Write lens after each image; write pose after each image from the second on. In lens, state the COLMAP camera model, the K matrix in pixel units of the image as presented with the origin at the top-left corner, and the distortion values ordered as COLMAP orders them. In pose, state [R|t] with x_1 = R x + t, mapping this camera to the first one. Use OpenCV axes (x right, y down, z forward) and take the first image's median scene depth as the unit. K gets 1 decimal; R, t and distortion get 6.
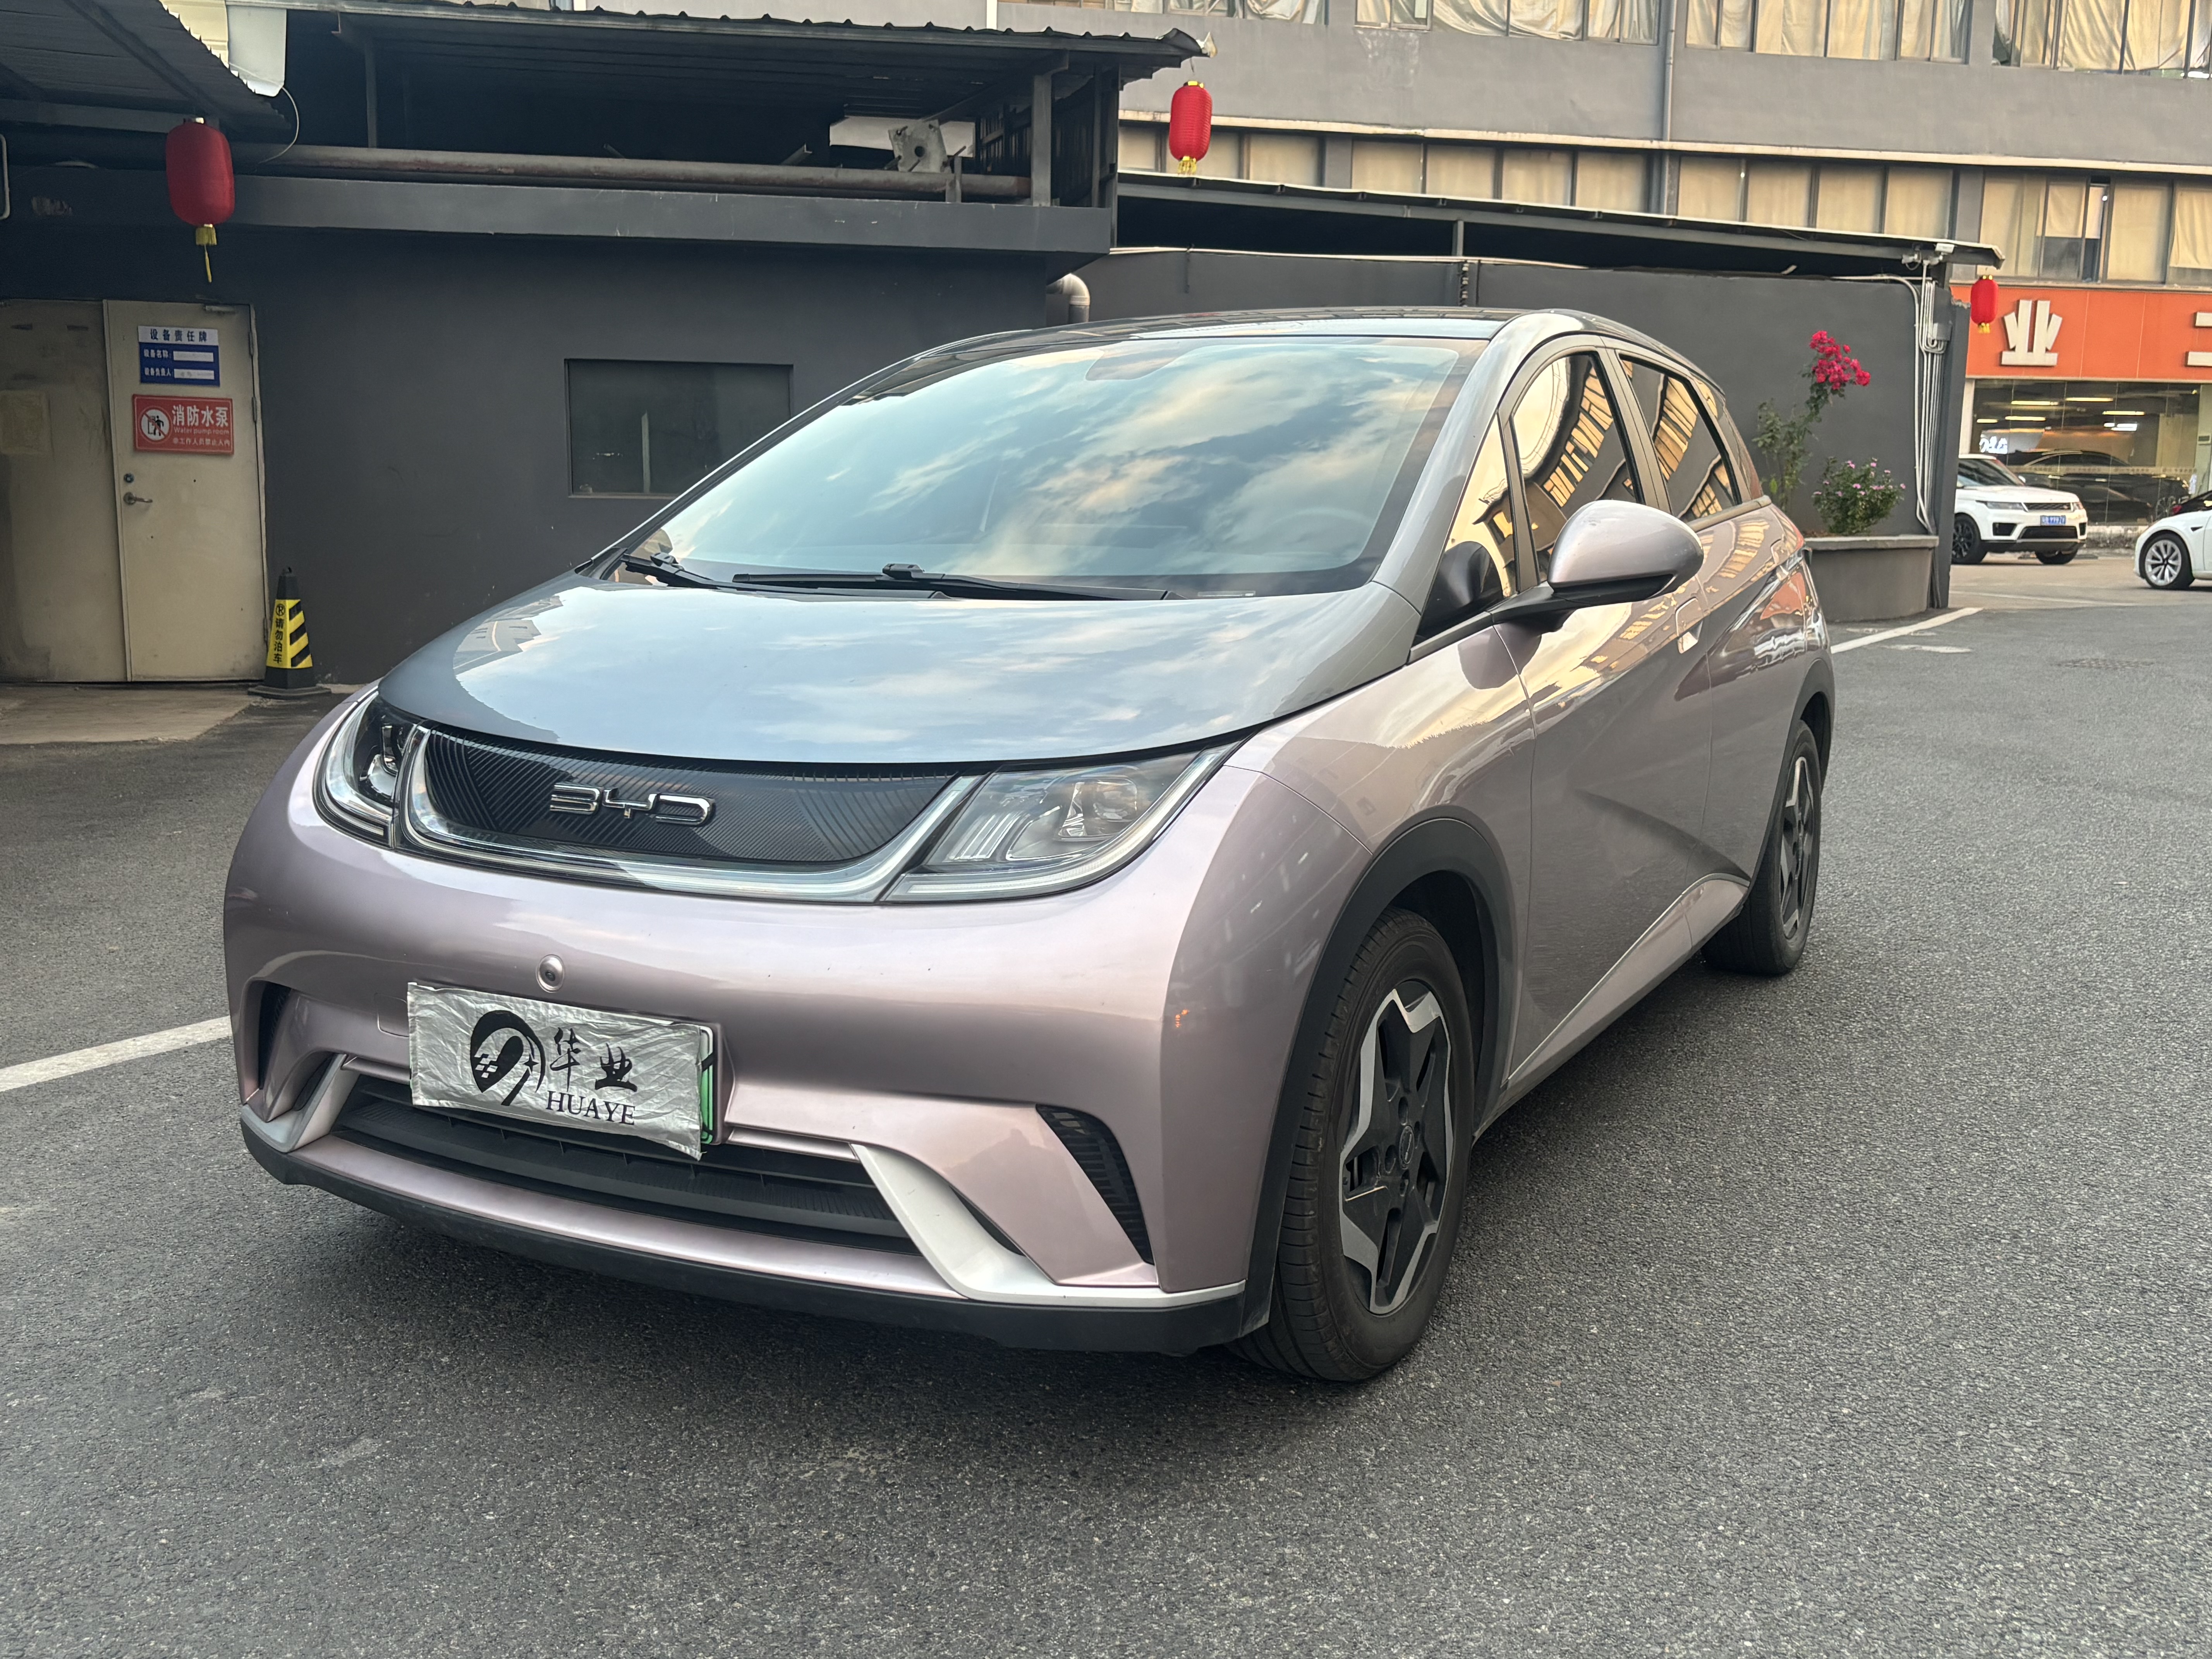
lens RADIAL K [[2096.6, 0, 1106.0], [0, 2096.6, 829.5], [0, 0, 1]] dist [0.004122, 0.023639]
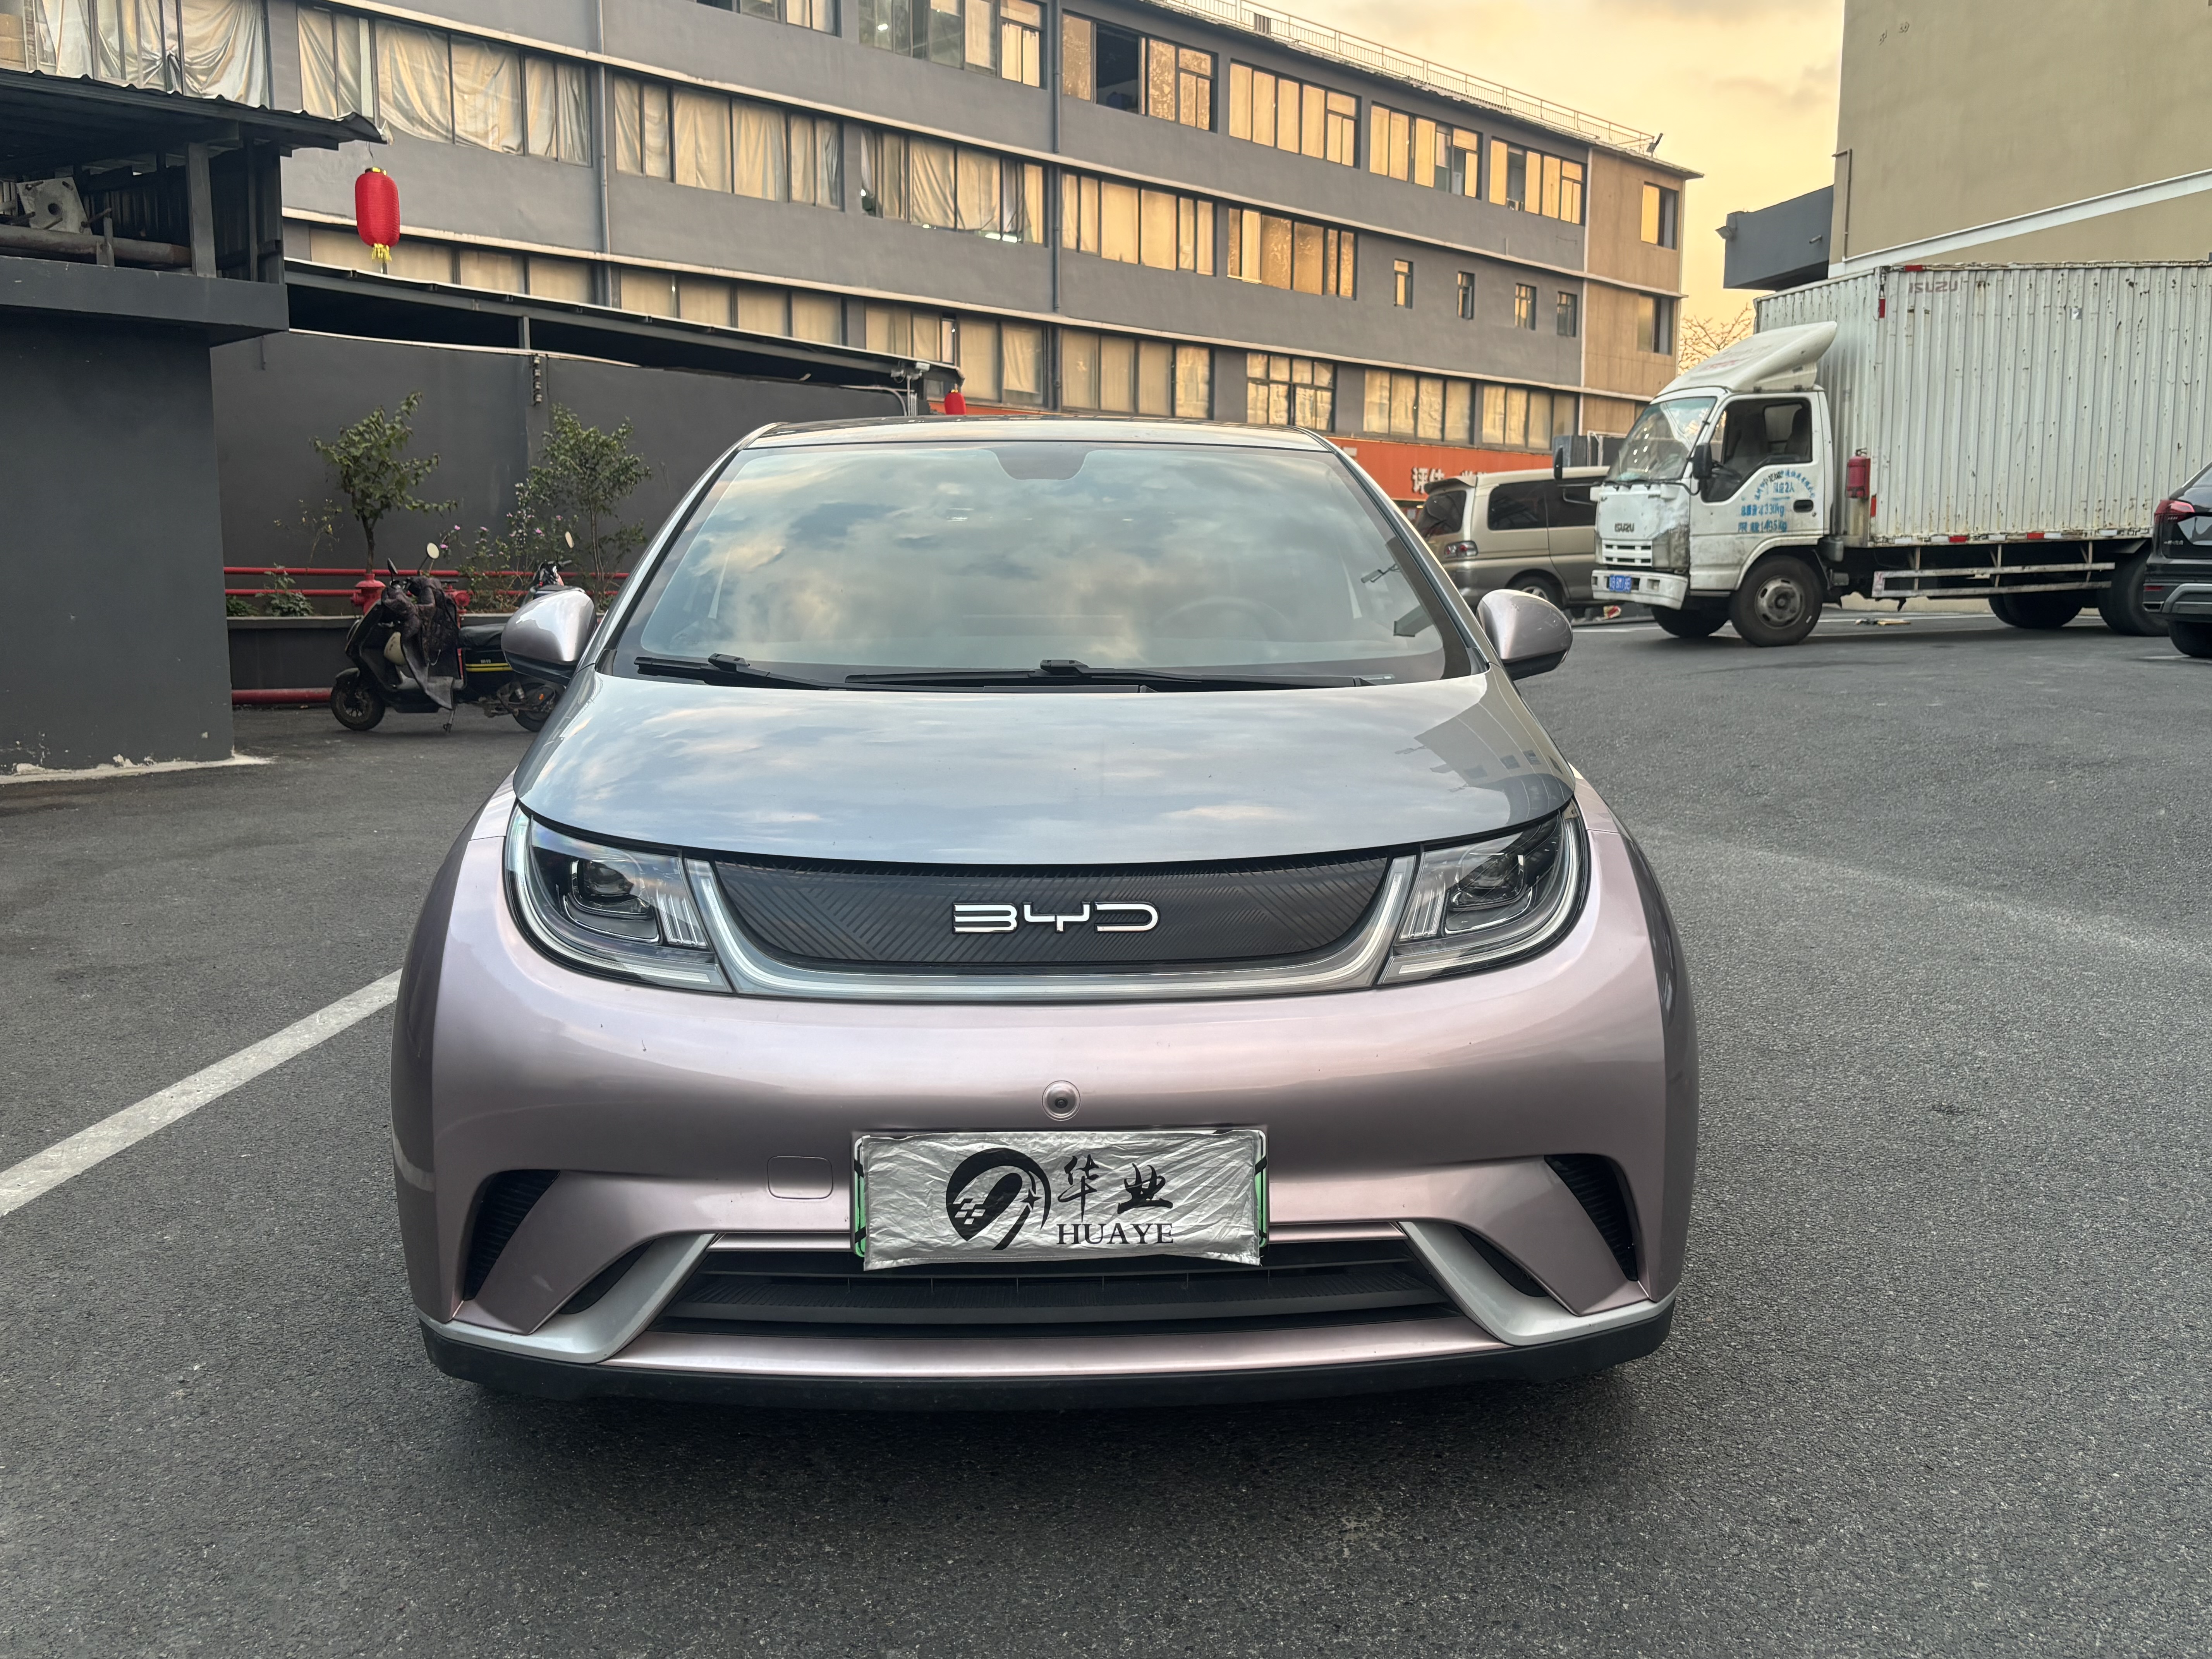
lens RADIAL K [[1865.3, 0, 1106.0], [0, 1865.3, 829.5], [0, 0, 1]] dist [0.058579, -0.072167]
pose [[0.860580, -0.074887, 0.503780, -0.646566], [0.084743, 0.996397, 0.003353, -0.053688], [-0.502216, 0.039806, 0.863825, 0.244832]]
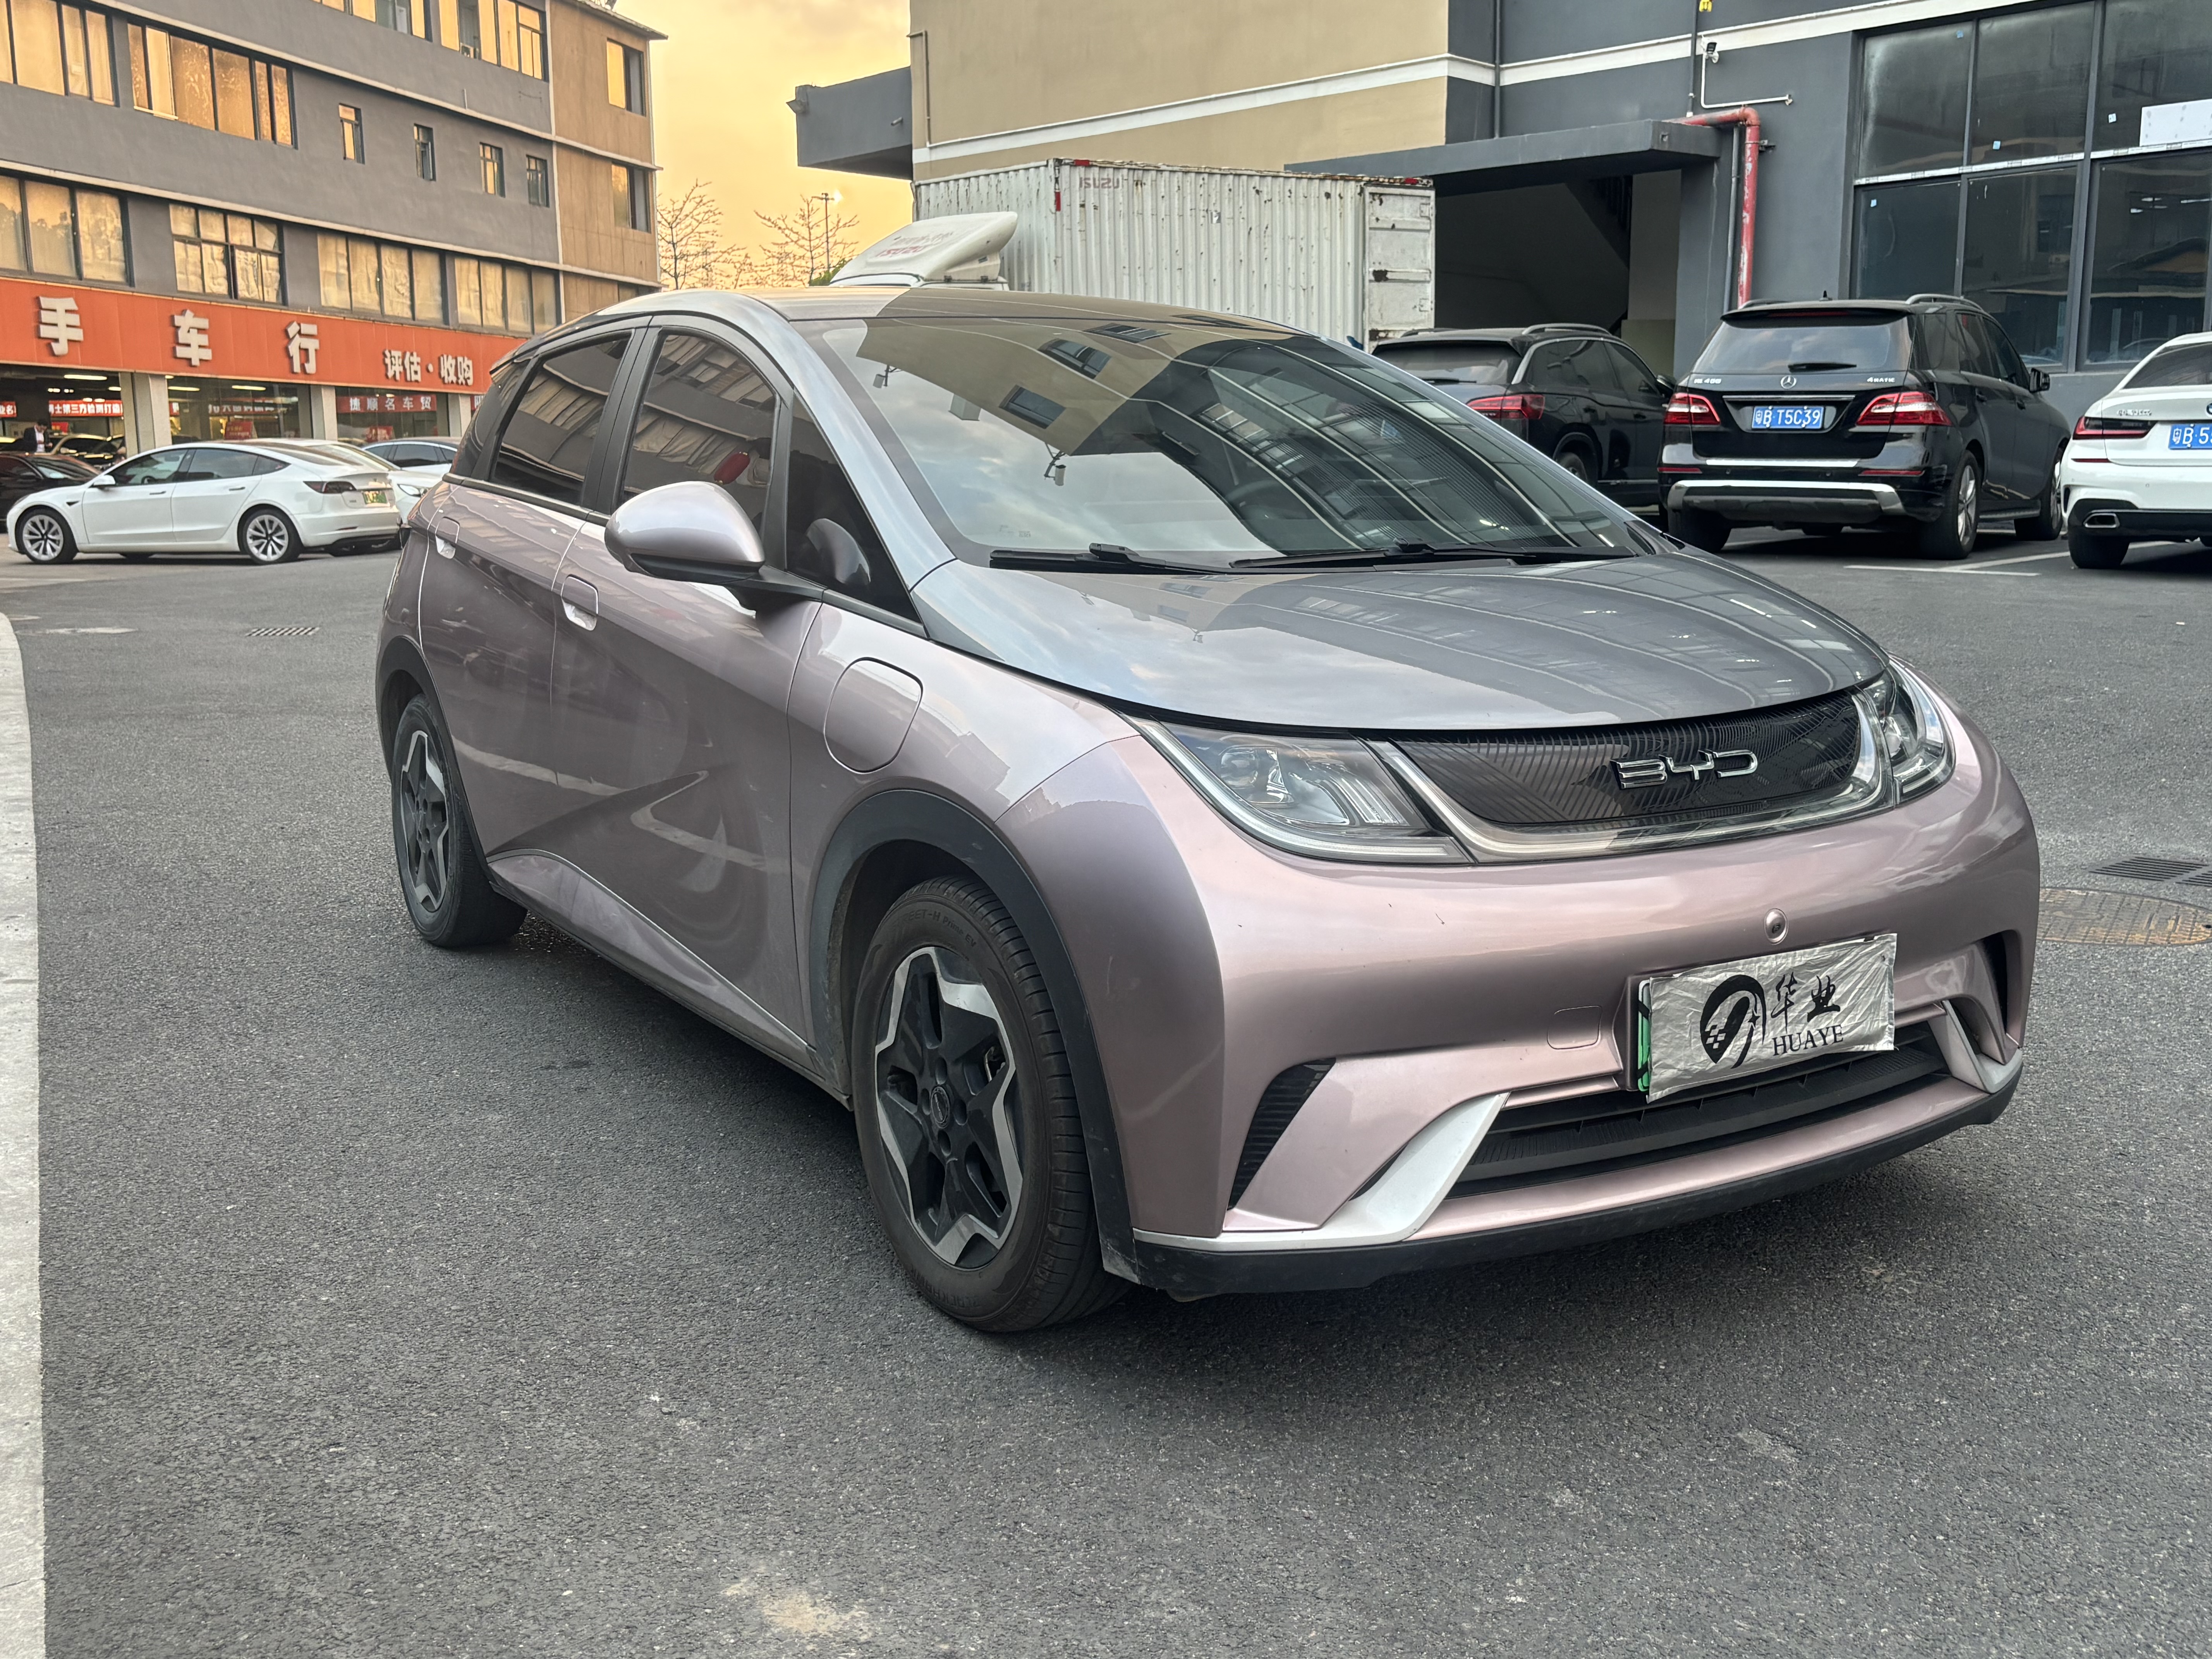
lens RADIAL K [[2087.2, 0, 1106.0], [0, 2087.2, 829.5], [0, 0, 1]] dist [-0.002031, 0.012698]
pose [[0.516356, -0.154937, 0.842242, -1.276105], [0.144149, 0.985189, 0.092860, -0.121306], [-0.844155, 0.073460, 0.531043, 0.703535]]
